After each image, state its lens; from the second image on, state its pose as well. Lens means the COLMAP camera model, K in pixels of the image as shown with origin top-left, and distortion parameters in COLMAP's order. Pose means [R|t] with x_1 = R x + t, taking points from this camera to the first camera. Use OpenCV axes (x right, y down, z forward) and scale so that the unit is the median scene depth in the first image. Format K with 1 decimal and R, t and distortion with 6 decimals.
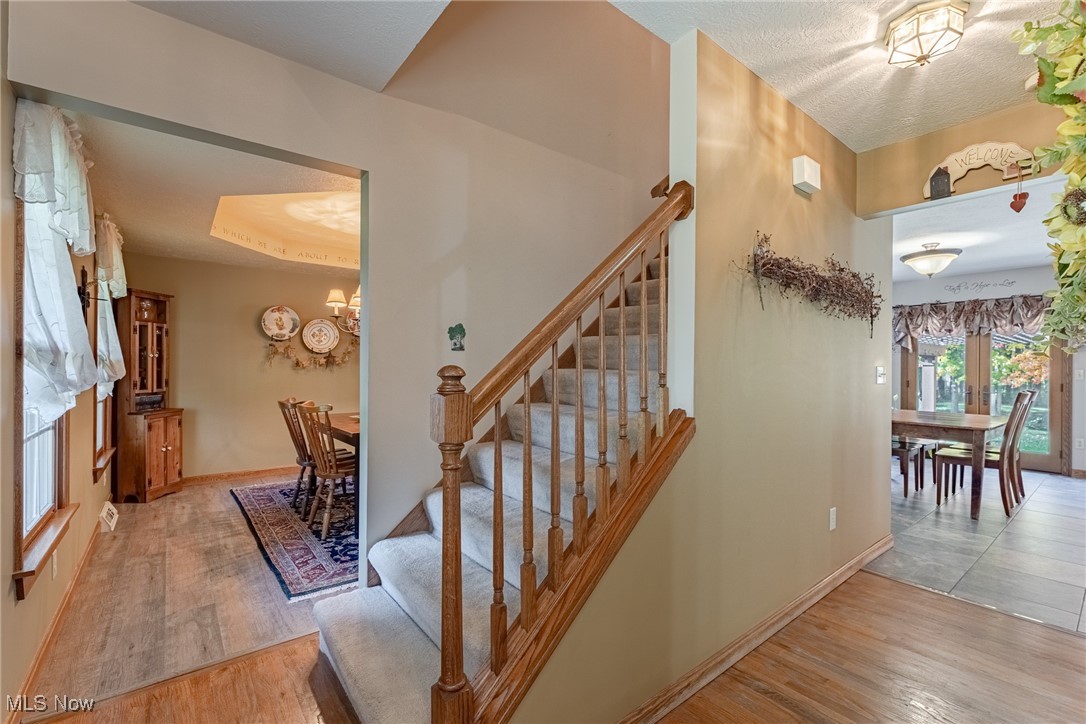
lens RADIAL K [[472.5, 0, 548.6], [0, 472.5, 366.9], [0, 0, 1]] dist [-0.002062, -0.000425]
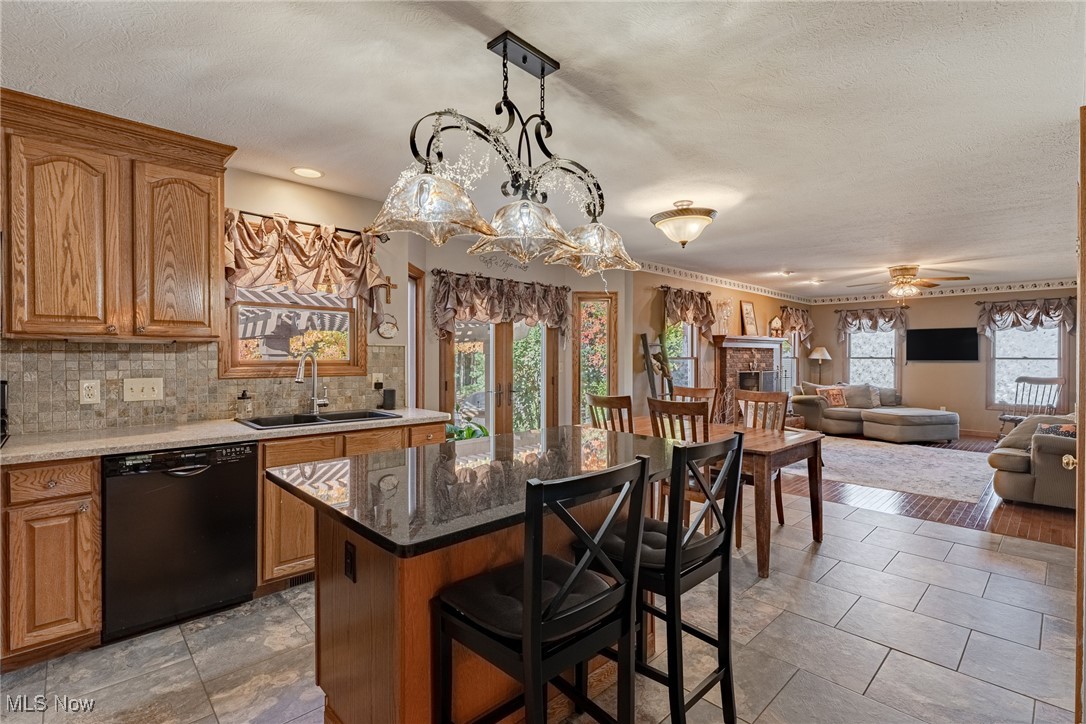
lens RADIAL K [[501.5, 0, 543.3], [0, 501.5, 359.6], [0, 0, 1]] dist [-0.001746, -0.000069]
pose [[-0.086920, -0.012732, 0.996134, 0.021390], [0.000997, 0.999917, 0.012867, -0.014397], [-0.996215, 0.002112, -0.086900, 1.042421]]
